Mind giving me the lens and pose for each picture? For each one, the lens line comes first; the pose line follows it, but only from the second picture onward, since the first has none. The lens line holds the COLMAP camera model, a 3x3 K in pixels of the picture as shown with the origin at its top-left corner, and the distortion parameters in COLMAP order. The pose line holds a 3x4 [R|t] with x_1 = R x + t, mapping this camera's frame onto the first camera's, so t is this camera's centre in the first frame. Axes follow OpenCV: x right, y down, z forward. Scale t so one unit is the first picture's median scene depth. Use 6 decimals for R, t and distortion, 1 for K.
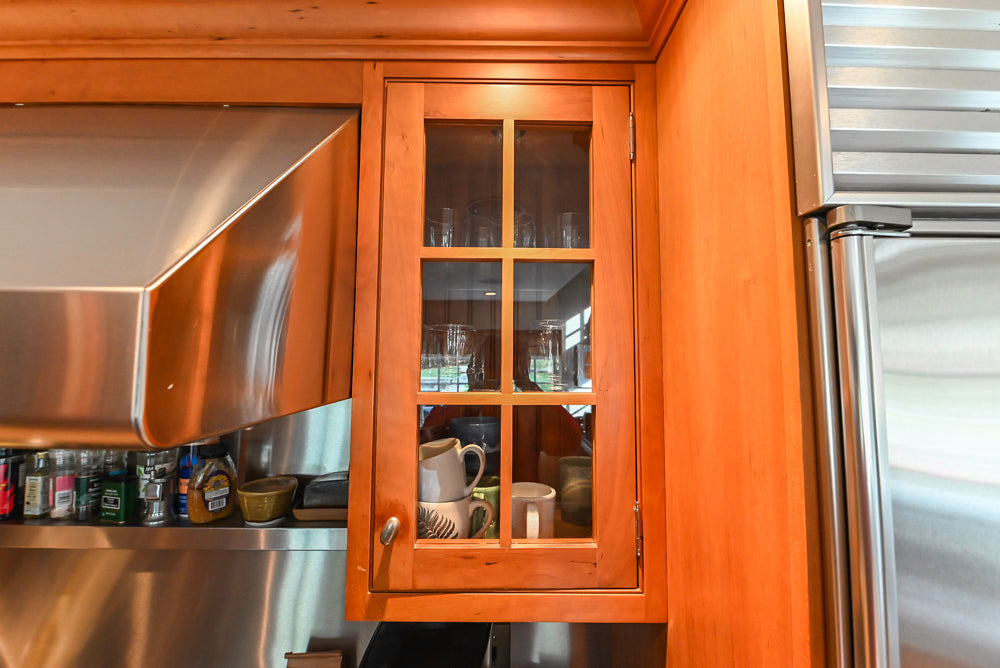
lens RADIAL K [[416.5, 0, 500.4], [0, 416.5, 327.1], [0, 0, 1]] dist [0.001682, -0.005681]
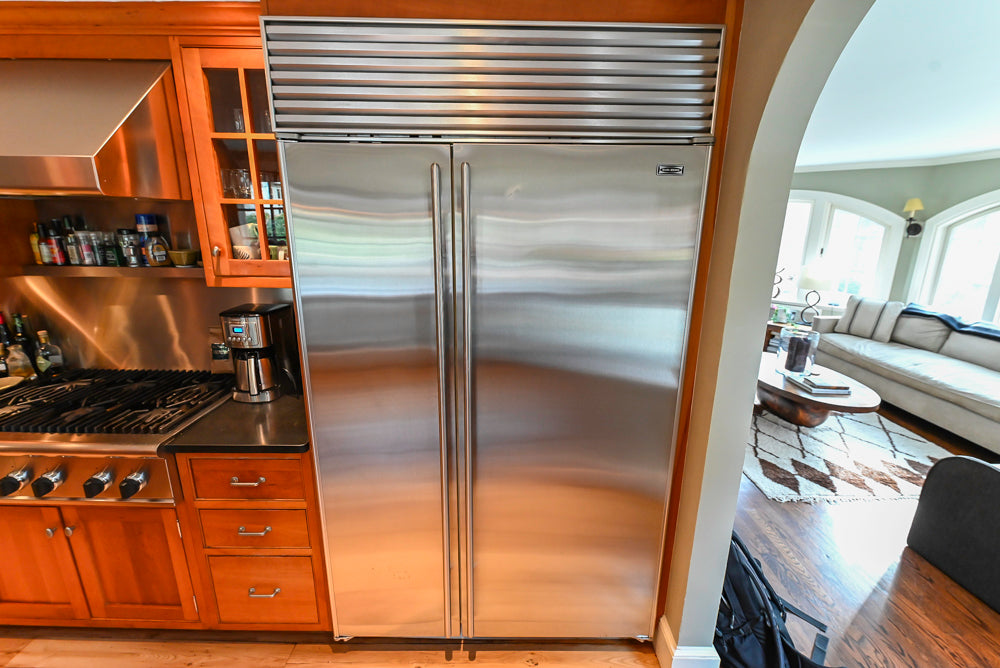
lens RADIAL K [[416.5, 0, 500.4], [0, 416.5, 327.1], [0, 0, 1]] dist [0.001682, -0.005681]
pose [[0.999923, 0.010542, 0.006595, 1.063417], [-0.012119, 0.945001, 0.326843, 0.039184], [-0.002787, -0.326898, 0.945056, -1.152121]]
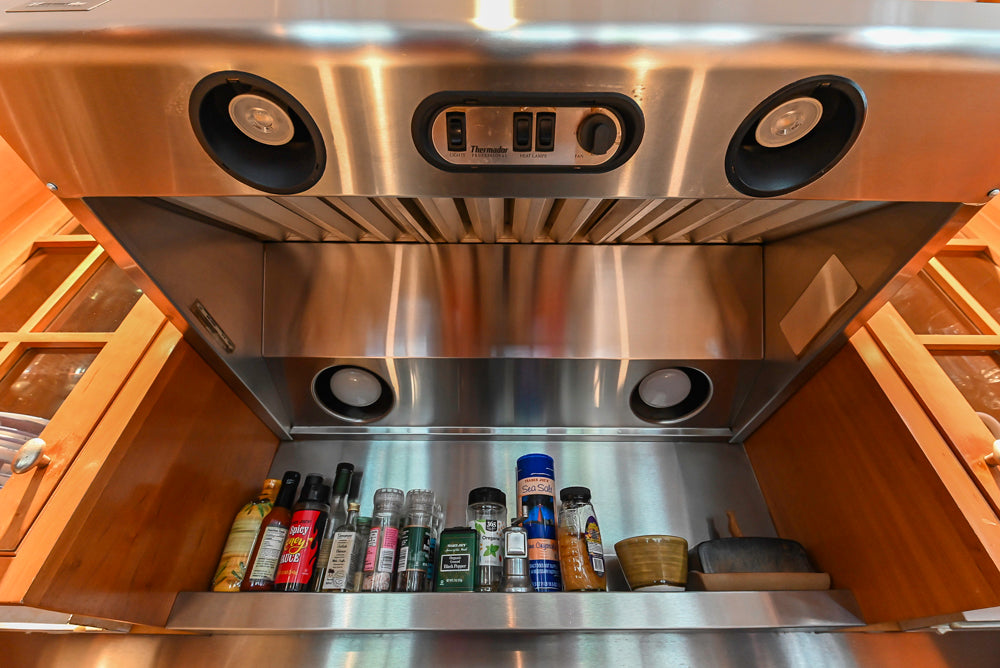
lens RADIAL K [[416.5, 0, 500.4], [0, 416.5, 327.1], [0, 0, 1]] dist [0.001682, -0.005681]
pose [[0.999989, -0.004557, -0.000998, -0.855915], [0.003121, 0.812443, -0.583033, 0.515034], [0.003468, 0.583023, 0.812448, 0.149939]]
